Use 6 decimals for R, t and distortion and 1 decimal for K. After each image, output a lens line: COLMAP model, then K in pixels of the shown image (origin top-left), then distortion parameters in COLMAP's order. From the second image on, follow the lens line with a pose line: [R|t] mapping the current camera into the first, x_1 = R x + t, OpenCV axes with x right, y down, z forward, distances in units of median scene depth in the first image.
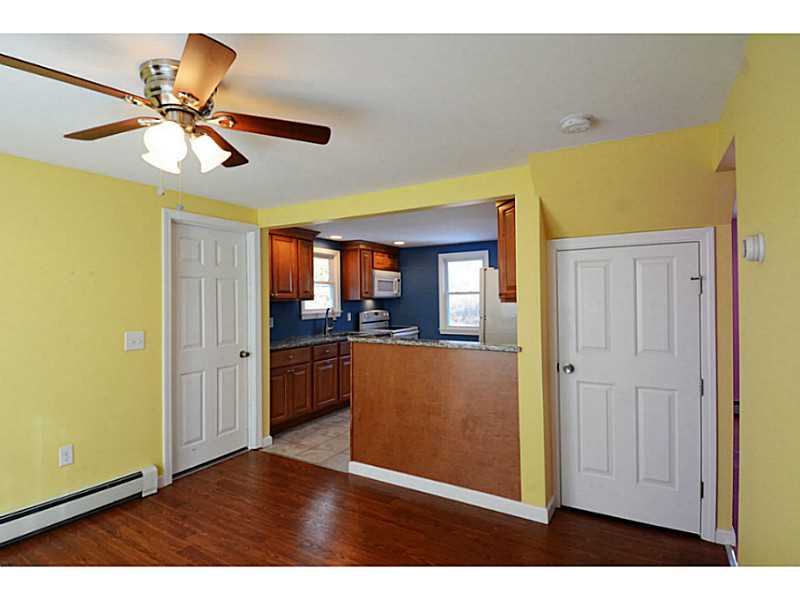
lens RADIAL K [[405.2, 0, 402.0], [0, 405.2, 297.4], [0, 0, 1]] dist [0.019341, -0.033293]
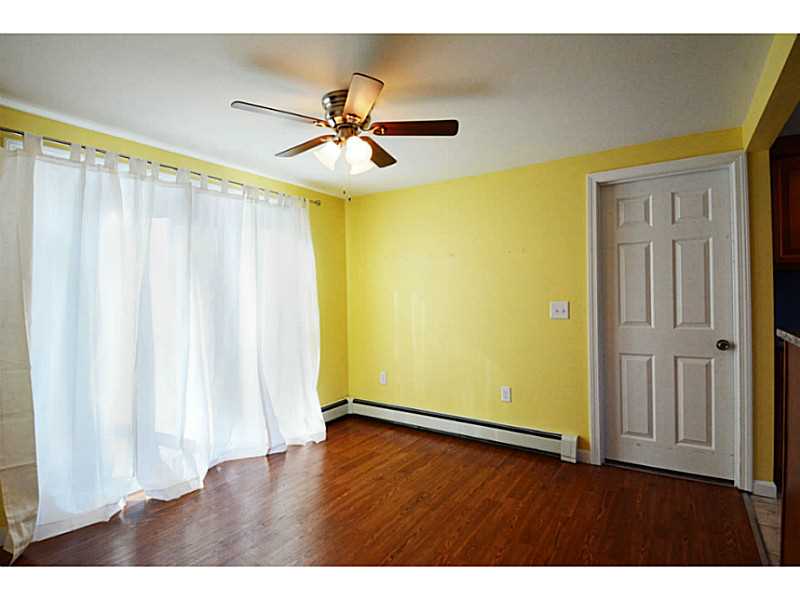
lens RADIAL K [[405.2, 0, 402.0], [0, 405.2, 297.4], [0, 0, 1]] dist [0.019341, -0.033293]
pose [[-0.028117, 0.010469, -0.999550, 0.331651], [0.013274, 0.999861, 0.010099, 0.047531], [0.999516, -0.012984, -0.028252, 0.502775]]
